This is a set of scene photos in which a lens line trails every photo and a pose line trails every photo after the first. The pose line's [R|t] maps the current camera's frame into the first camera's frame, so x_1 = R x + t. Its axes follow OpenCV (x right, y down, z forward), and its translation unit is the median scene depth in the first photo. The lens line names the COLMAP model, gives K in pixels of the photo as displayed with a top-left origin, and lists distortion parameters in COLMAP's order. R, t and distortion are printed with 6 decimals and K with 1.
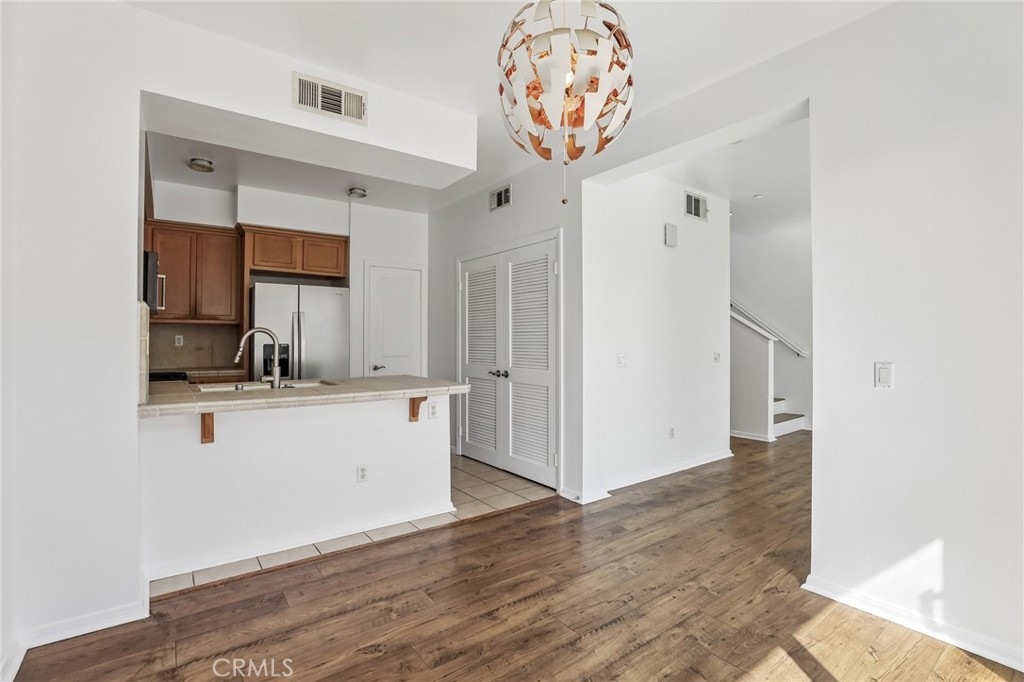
lens RADIAL K [[475.6, 0, 514.1], [0, 475.6, 341.7], [0, 0, 1]] dist [-0.033783, 0.011484]
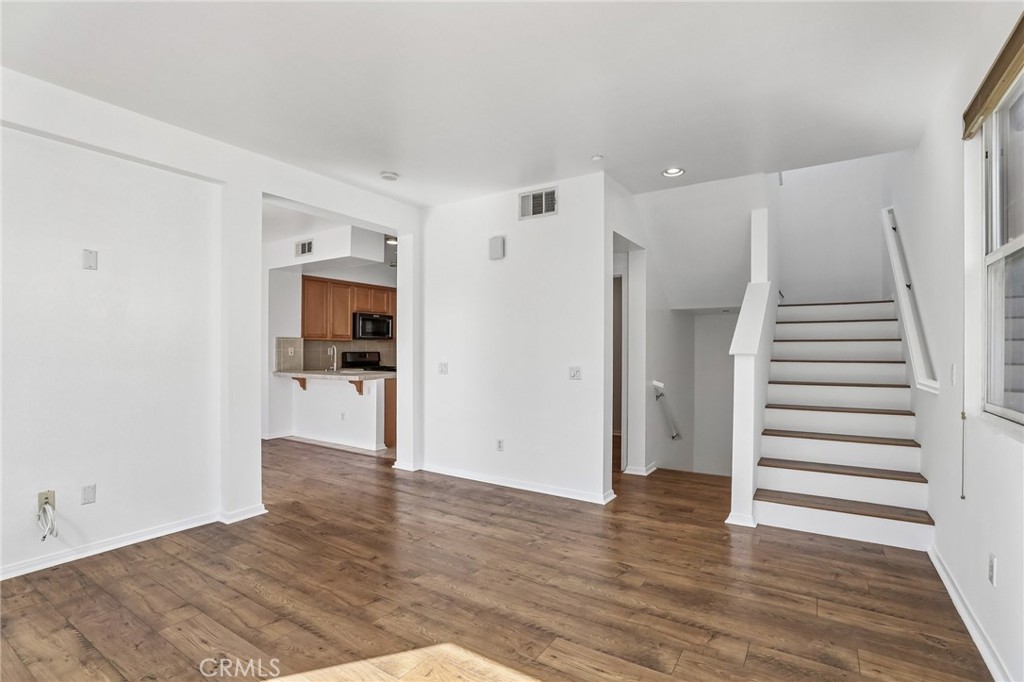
lens RADIAL K [[475.6, 0, 514.1], [0, 475.6, 341.7], [0, 0, 1]] dist [-0.033783, 0.011484]
pose [[0.353253, -0.017551, -0.935363, 1.216133], [-0.007167, 0.999744, -0.021466, -0.002108], [0.935500, 0.014287, 0.353037, 0.638018]]
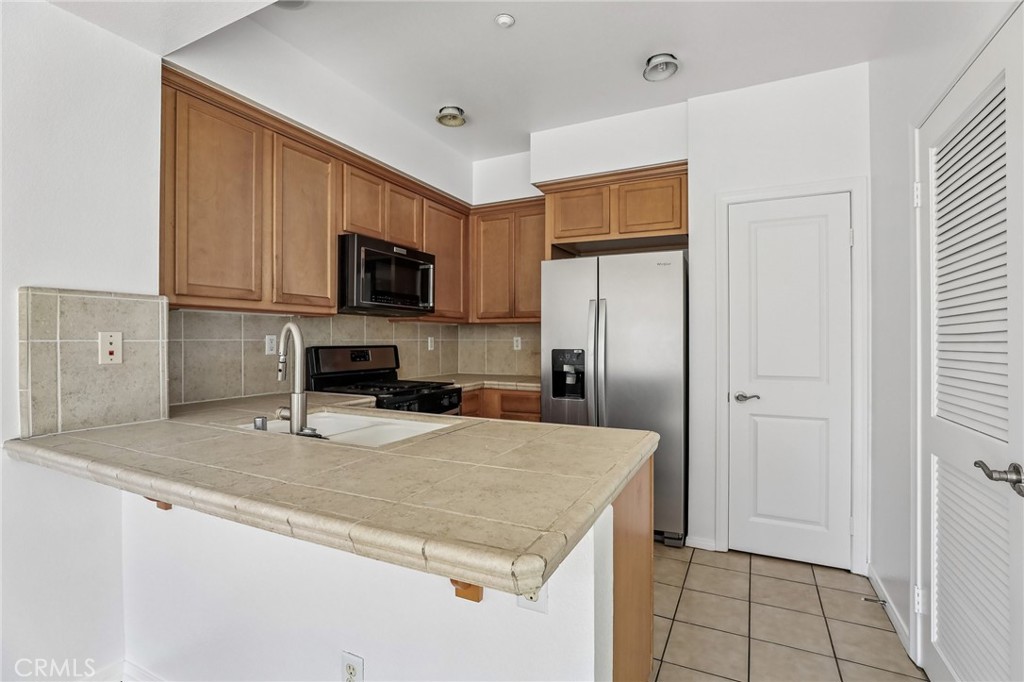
lens RADIAL K [[475.6, 0, 514.1], [0, 475.6, 341.7], [0, 0, 1]] dist [-0.033783, 0.011484]
pose [[0.457180, 0.001962, -0.889372, 0.065959], [-0.007299, 0.999972, -0.001546, -0.004394], [0.889344, 0.007198, 0.457182, 0.620942]]
